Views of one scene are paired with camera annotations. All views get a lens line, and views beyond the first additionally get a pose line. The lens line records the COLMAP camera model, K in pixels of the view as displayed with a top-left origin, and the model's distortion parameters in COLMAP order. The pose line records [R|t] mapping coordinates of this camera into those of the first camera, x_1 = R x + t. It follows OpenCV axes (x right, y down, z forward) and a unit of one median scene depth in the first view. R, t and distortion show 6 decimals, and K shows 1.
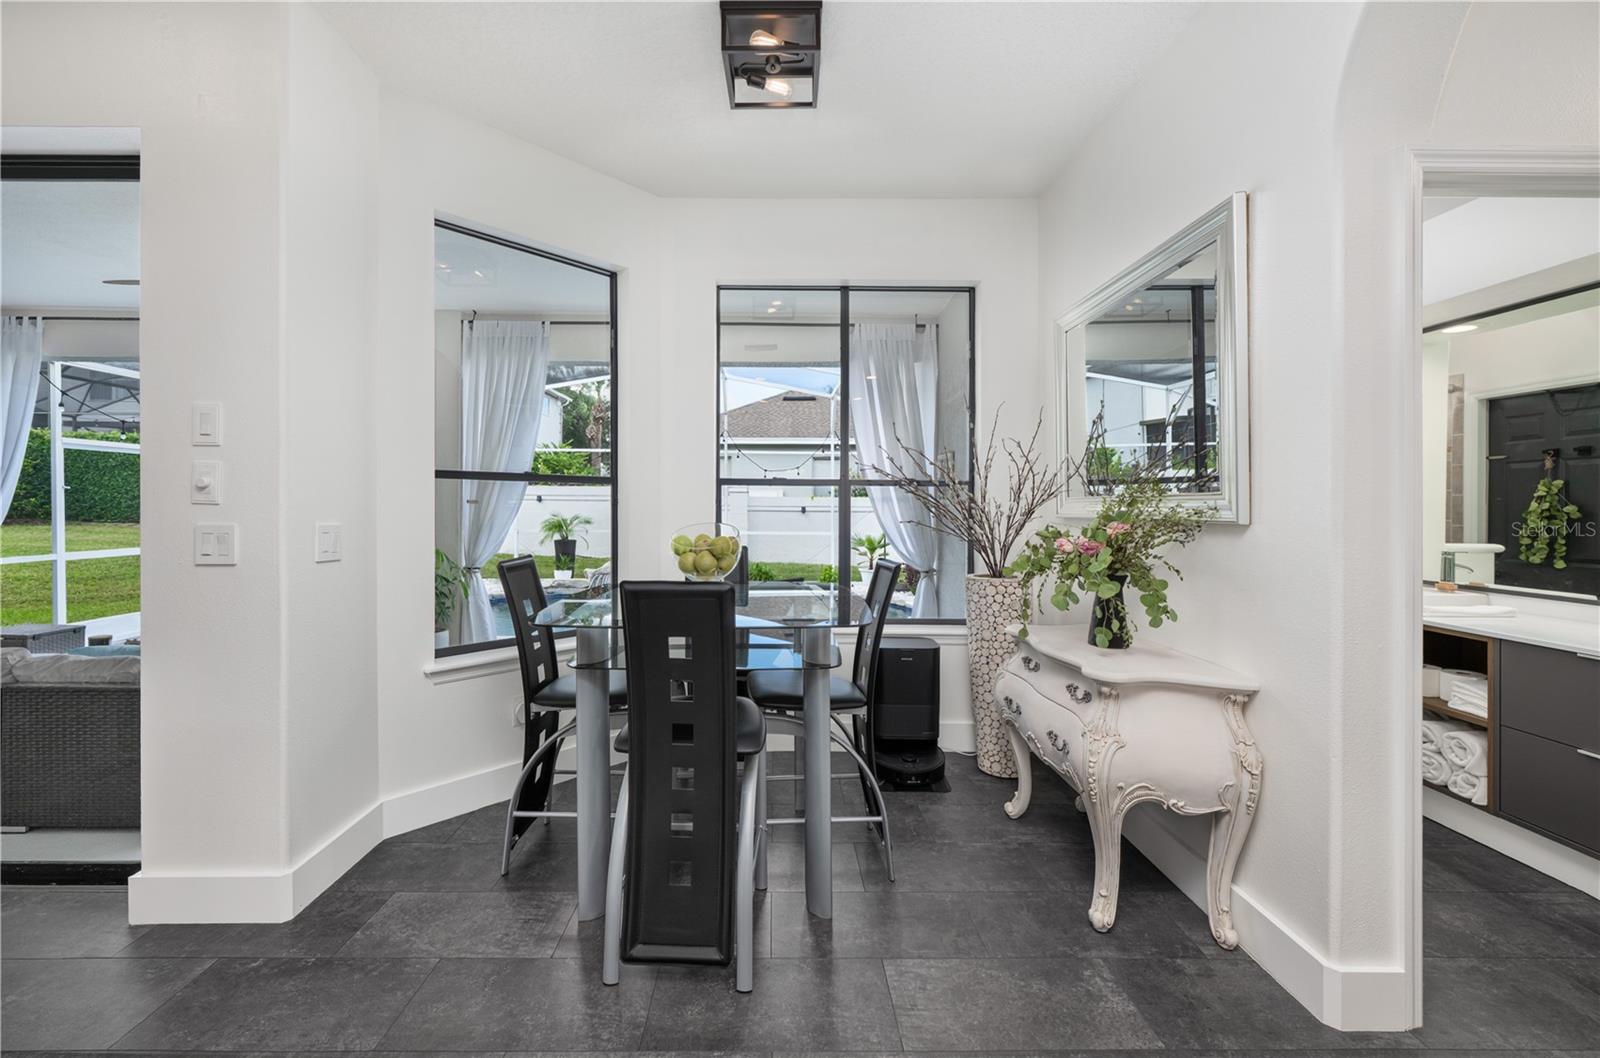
lens RADIAL K [[660.0, 0, 786.0], [0, 660.0, 499.1], [0, 0, 1]] dist [0.009647, 0.000049]
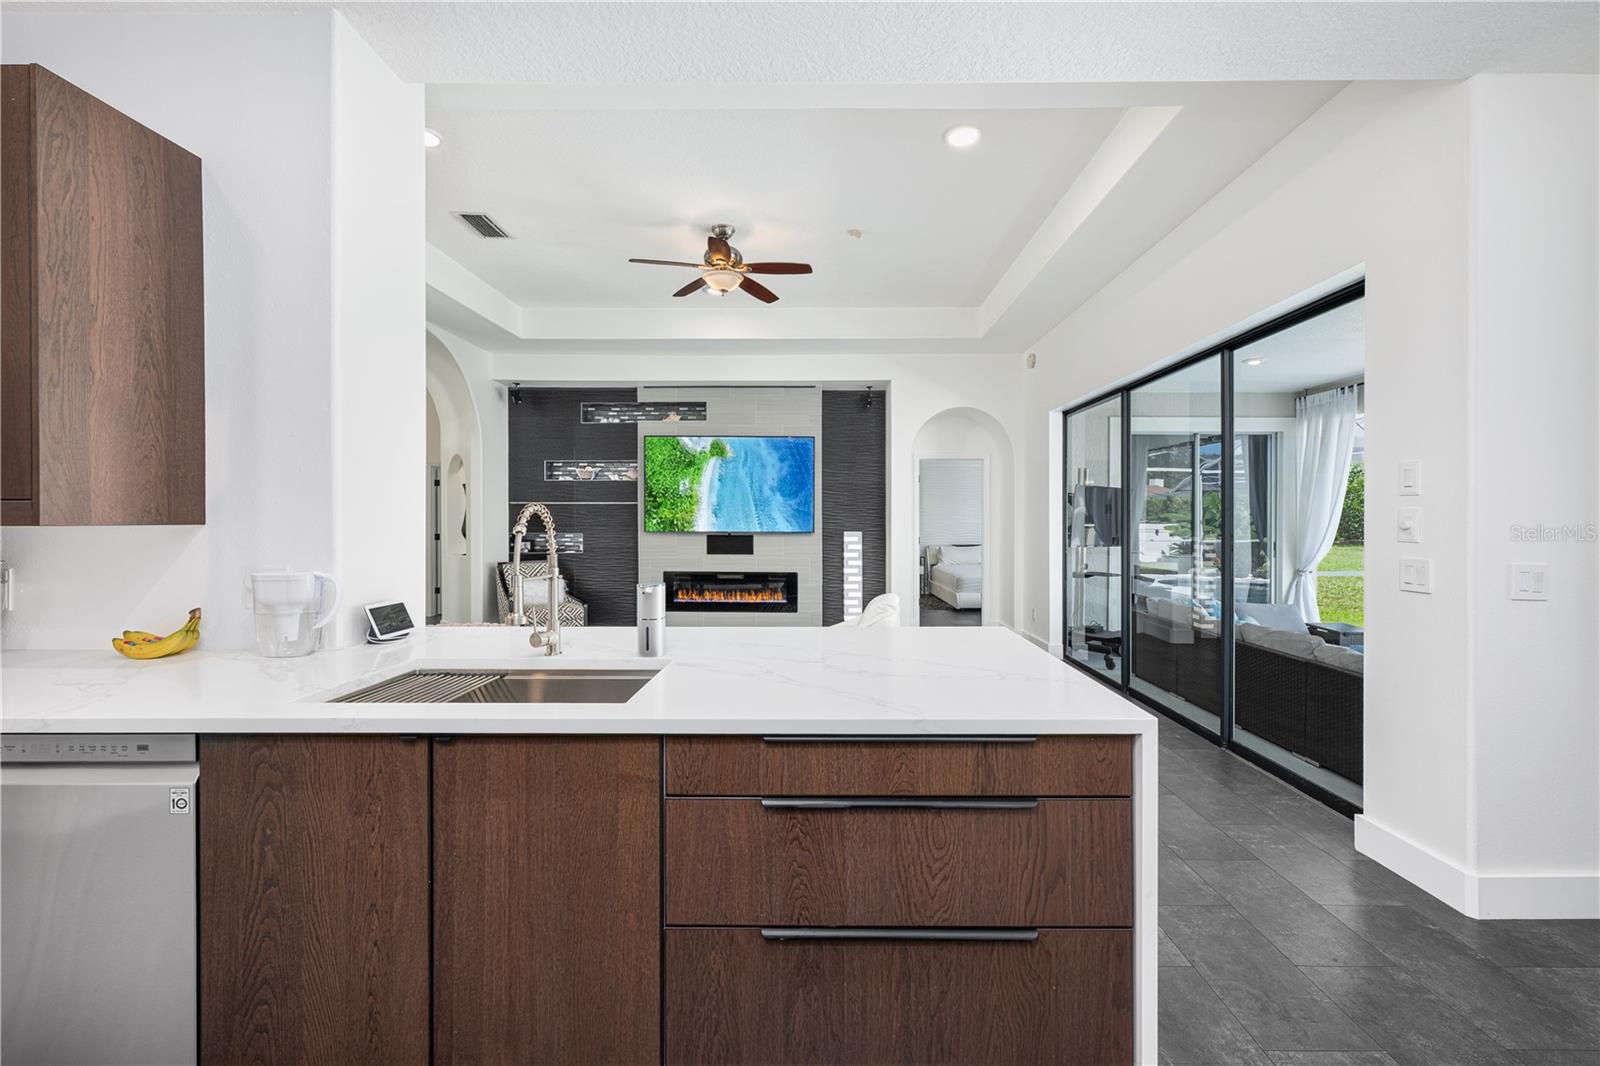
lens RADIAL K [[641.4, 0, 807.5], [0, 641.4, 530.3], [0, 0, 1]] dist [-0.011649, -0.000356]
pose [[-0.006872, 0.008881, -0.999937, 0.306389], [0.004747, 0.999950, 0.008848, -0.029905], [0.999965, -0.004686, -0.006914, -0.102594]]
